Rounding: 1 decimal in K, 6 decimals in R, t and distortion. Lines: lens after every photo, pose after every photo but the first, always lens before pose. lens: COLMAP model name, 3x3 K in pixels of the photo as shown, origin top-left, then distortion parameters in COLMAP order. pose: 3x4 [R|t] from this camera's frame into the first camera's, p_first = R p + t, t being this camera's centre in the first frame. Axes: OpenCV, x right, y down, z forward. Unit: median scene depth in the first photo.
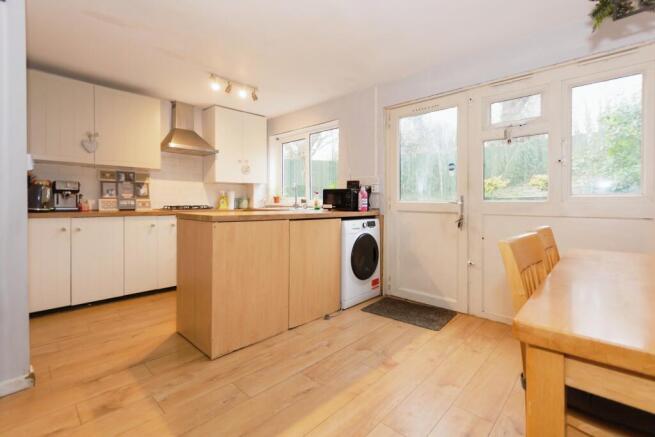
lens RADIAL K [[311.6, 0, 353.6], [0, 311.6, 209.3], [0, 0, 1]] dist [0.003547, -0.001579]
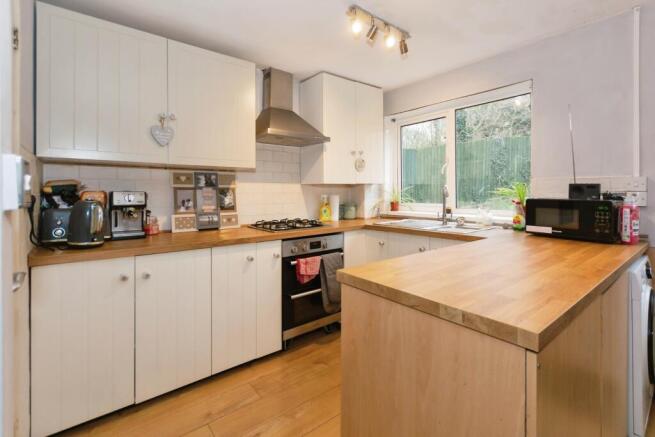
lens RADIAL K [[311.6, 0, 343.4], [0, 311.6, 194.5], [0, 0, 1]] dist [0.003547, -0.001579]
pose [[0.990441, -0.004158, -0.137877, -0.338459], [0.003156, 0.999967, -0.007480, -0.066672], [0.137903, 0.006973, 0.990421, 0.366311]]
